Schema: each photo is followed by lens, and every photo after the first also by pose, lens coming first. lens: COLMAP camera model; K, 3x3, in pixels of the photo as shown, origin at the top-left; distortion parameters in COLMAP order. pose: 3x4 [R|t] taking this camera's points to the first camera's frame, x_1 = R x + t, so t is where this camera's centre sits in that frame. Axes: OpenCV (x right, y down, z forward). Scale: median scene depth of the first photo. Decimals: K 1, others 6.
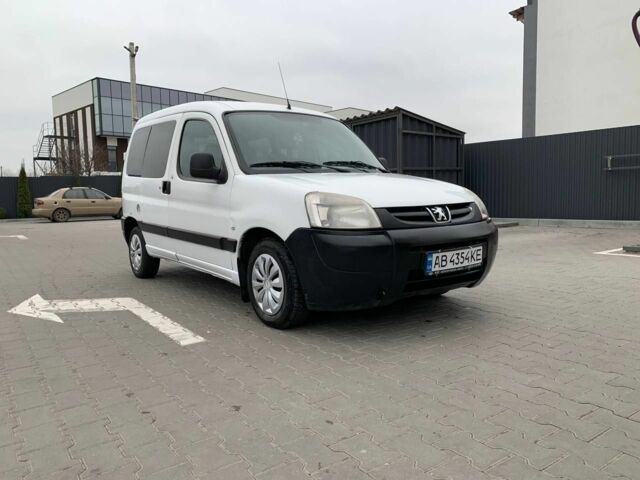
lens RADIAL K [[496.5, 0, 320.0], [0, 496.5, 240.0], [0, 0, 1]] dist [0.063002, -0.094410]
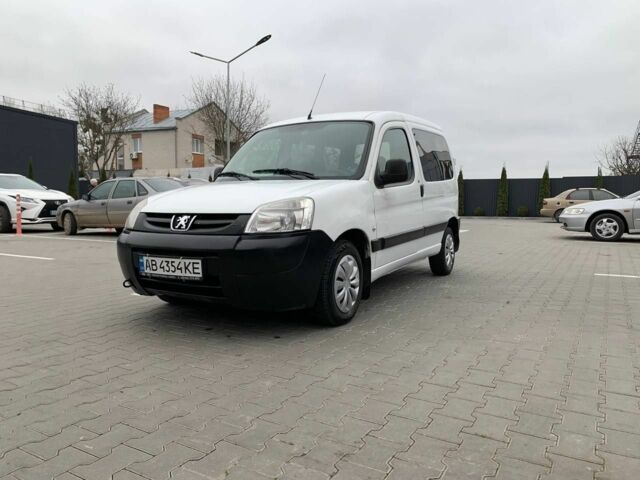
lens RADIAL K [[496.5, 0, 320.0], [0, 496.5, 240.0], [0, 0, 1]] dist [0.063002, -0.094410]
pose [[0.408927, 0.096368, -0.907465, 1.261721], [-0.095198, 0.993488, 0.062605, -0.104485], [0.907588, 0.060788, 0.415438, 0.813233]]
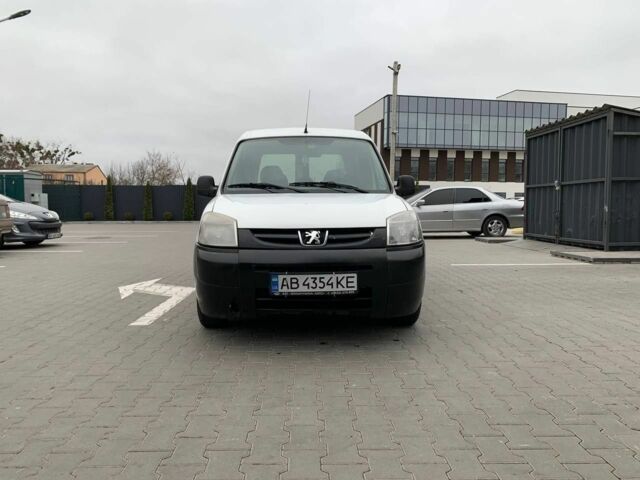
lens RADIAL K [[496.5, 0, 320.0], [0, 496.5, 240.0], [0, 0, 1]] dist [0.063002, -0.094410]
pose [[0.825248, 0.062546, -0.561297, 0.800252], [-0.069152, 0.997561, 0.009489, -0.056246], [0.560521, 0.030984, 0.827560, 0.167439]]
